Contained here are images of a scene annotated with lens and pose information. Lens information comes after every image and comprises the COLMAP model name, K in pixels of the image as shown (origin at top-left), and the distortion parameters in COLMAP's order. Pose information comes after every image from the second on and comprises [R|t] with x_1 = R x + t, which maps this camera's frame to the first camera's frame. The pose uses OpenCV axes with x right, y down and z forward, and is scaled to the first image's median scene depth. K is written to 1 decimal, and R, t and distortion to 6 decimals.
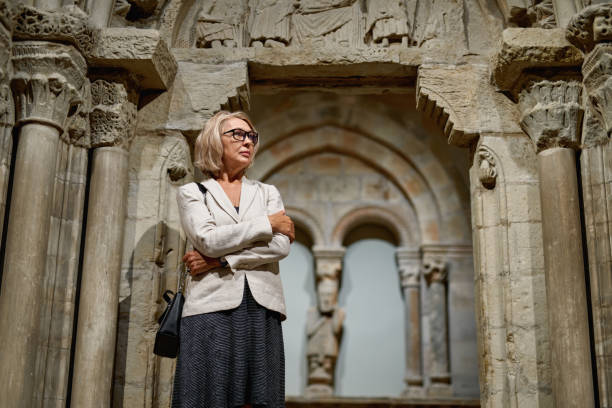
lens RADIAL K [[935.3, 0, 350.7], [0, 935.3, 177.5], [0, 0, 1]] dist [0.003058, 0.000000]
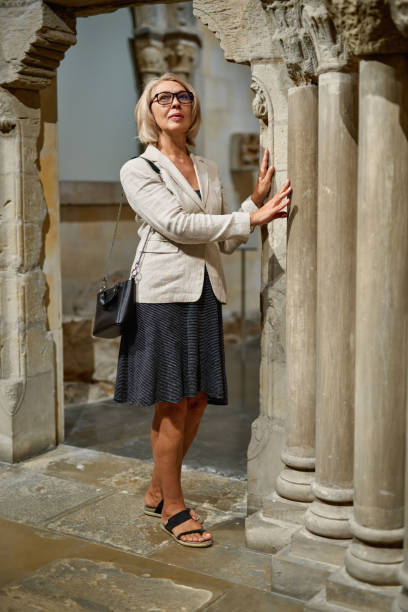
lens RADIAL K [[935.3, 0, 166.9], [0, 935.3, 306.7], [0, 0, 1]] dist [0.003058, 0.000000]
pose [[0.836391, 0.042331, -0.546496, 0.549098], [0.176649, 0.923003, 0.341850, -0.145324], [0.518888, -0.382458, 0.764514, 0.232448]]
